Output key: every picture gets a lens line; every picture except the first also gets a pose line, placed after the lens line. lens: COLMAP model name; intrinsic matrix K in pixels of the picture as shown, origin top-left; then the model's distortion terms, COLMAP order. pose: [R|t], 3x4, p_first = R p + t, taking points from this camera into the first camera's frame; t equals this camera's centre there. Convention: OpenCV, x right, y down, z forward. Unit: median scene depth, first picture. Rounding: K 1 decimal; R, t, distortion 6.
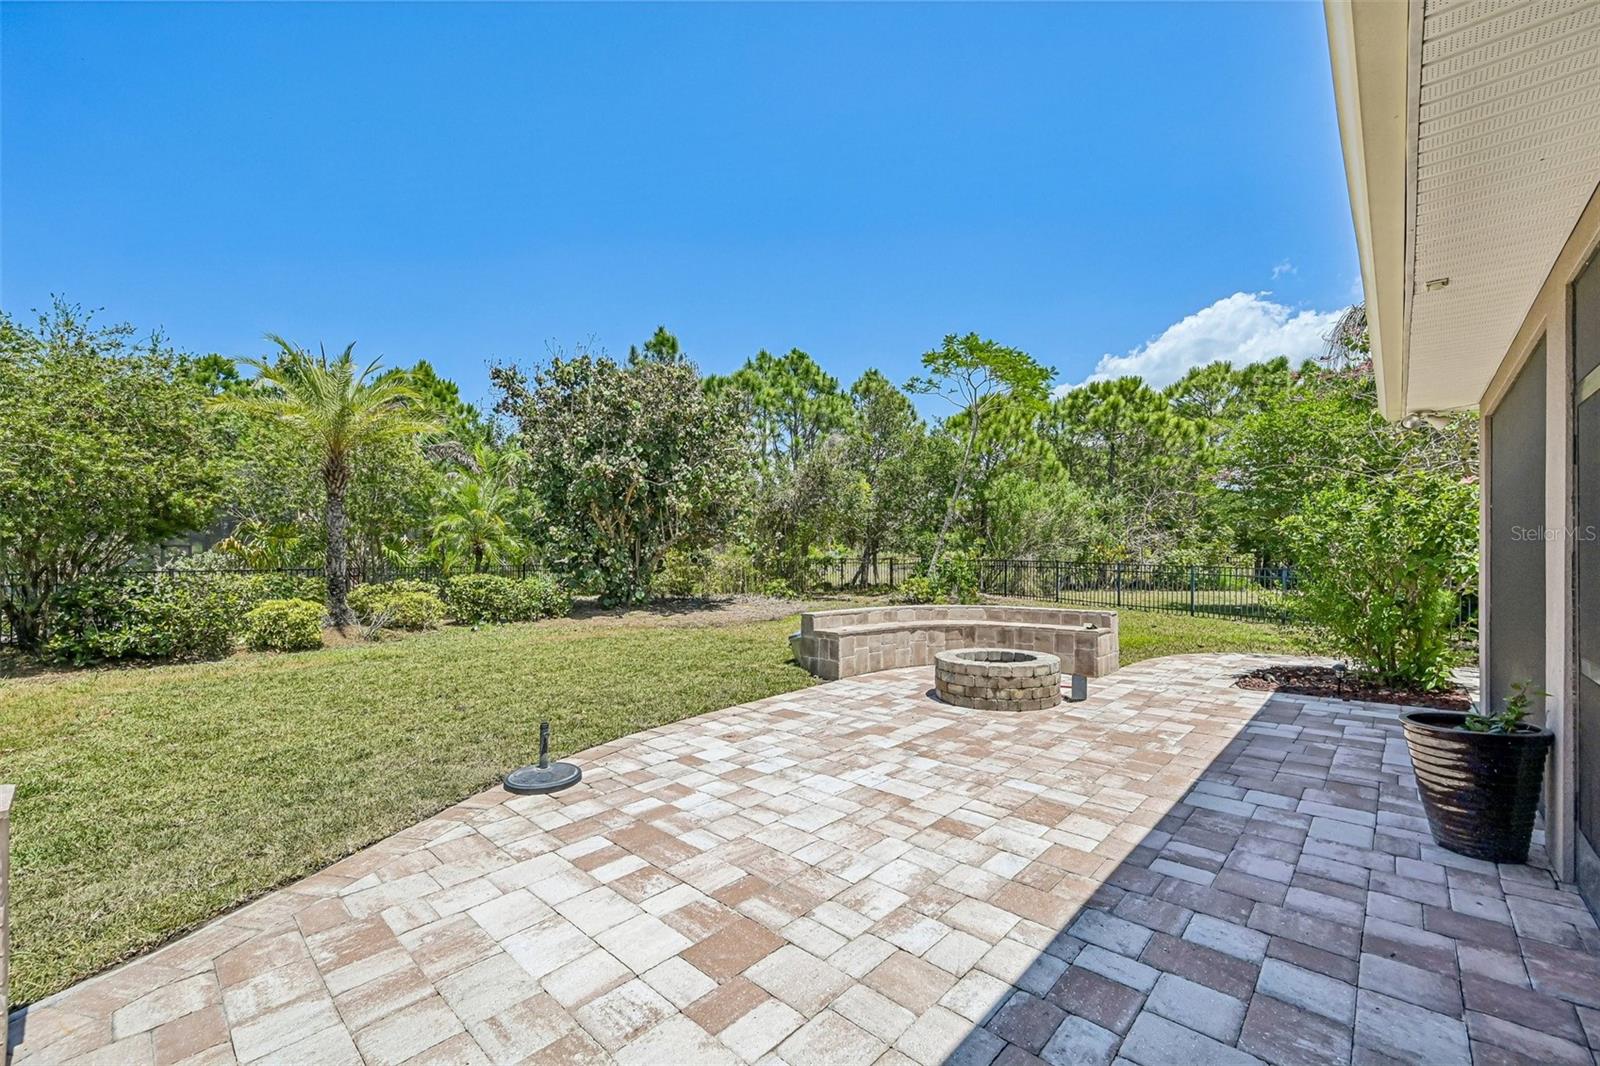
lens RADIAL K [[642.4, 0, 801.3], [0, 642.4, 546.8], [0, 0, 1]] dist [0.004049, -0.000128]
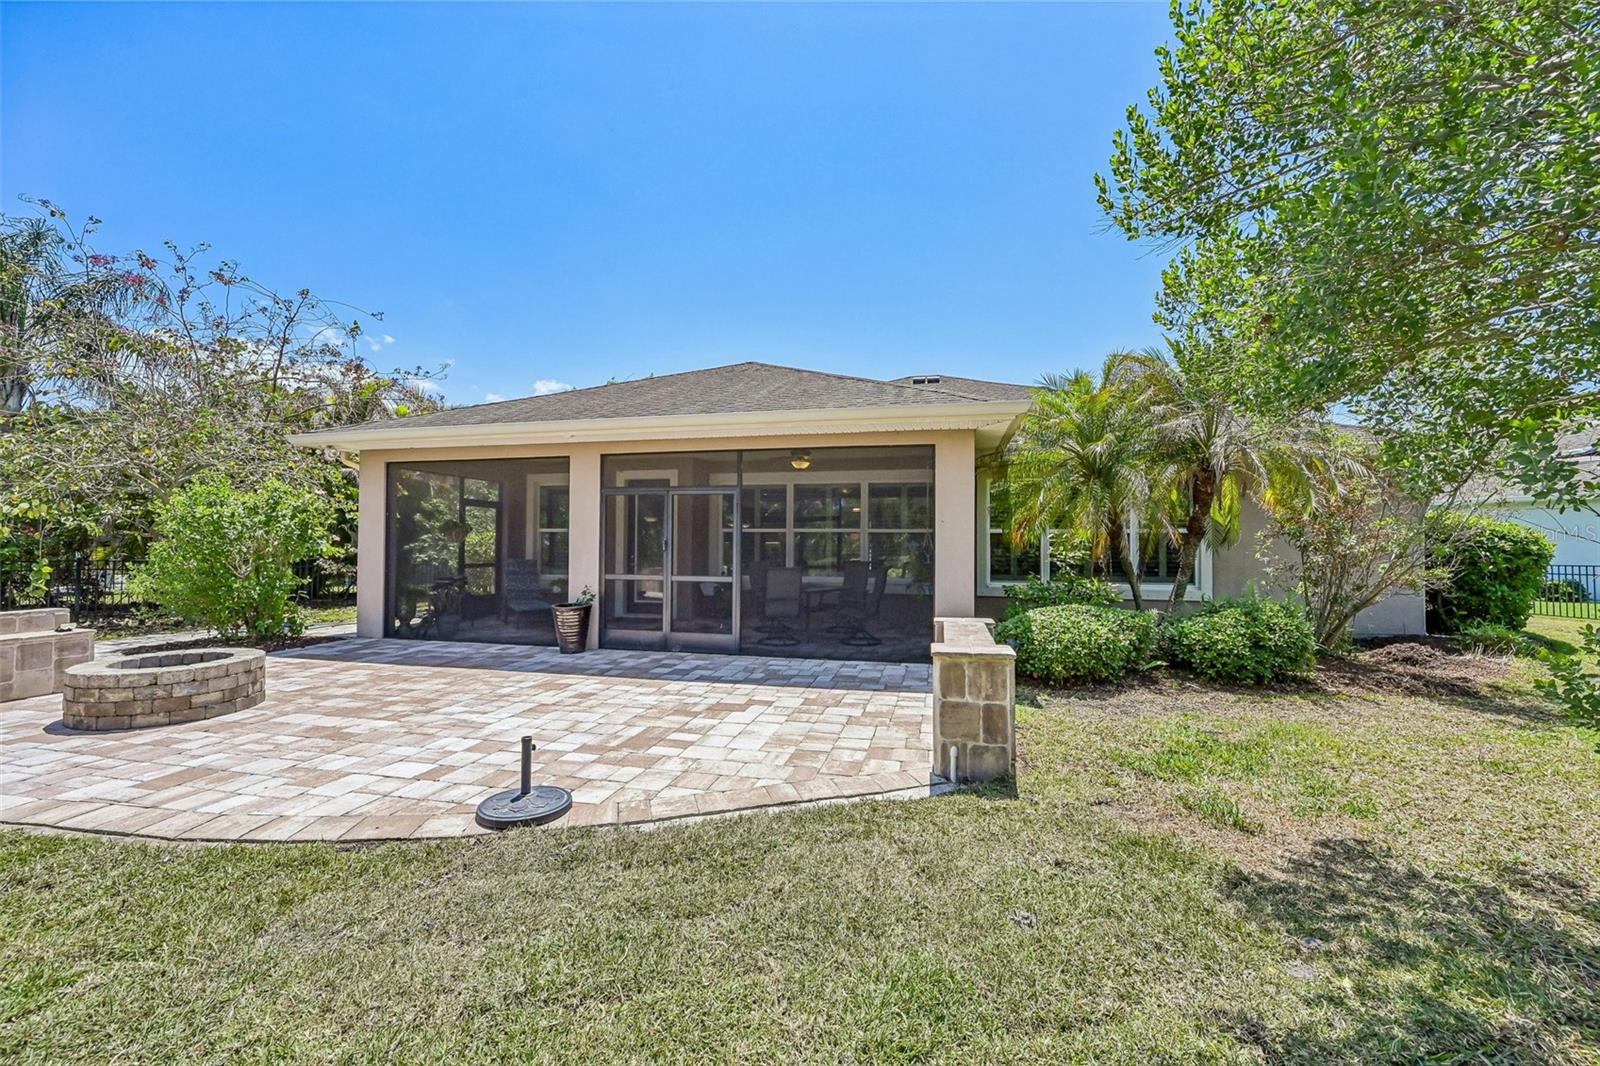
lens RADIAL K [[642.4, 0, 795.4], [0, 642.4, 530.3], [0, 0, 1]] dist [0.004049, -0.000128]
pose [[-0.492523, 0.023668, 0.869978, -1.588447], [-0.014876, 0.999255, -0.035606, 0.036138], [-0.870172, -0.030479, -0.491804, 1.364364]]
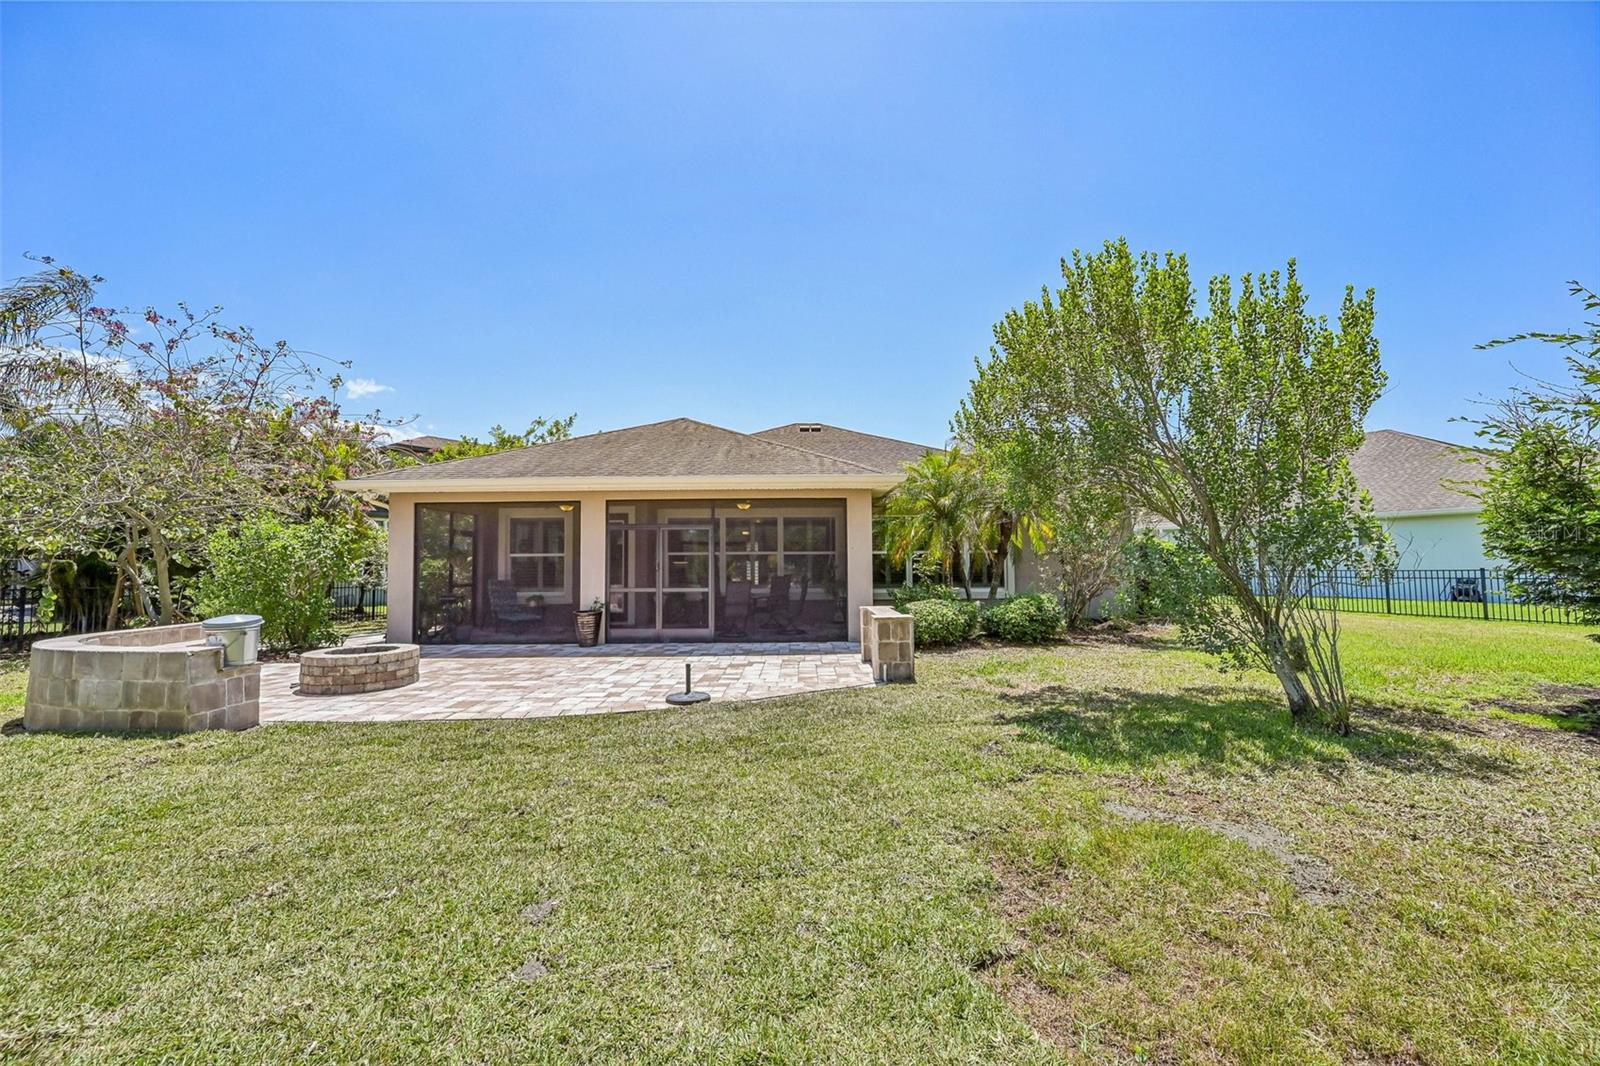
lens RADIAL K [[642.4, 0, 804.6], [0, 642.4, 540.2], [0, 0, 1]] dist [0.004049, -0.000128]
pose [[-0.682887, 0.039048, 0.729480, -2.245391], [0.003083, 0.998716, -0.050574, 0.050592], [-0.730517, -0.032288, -0.682130, 2.379195]]
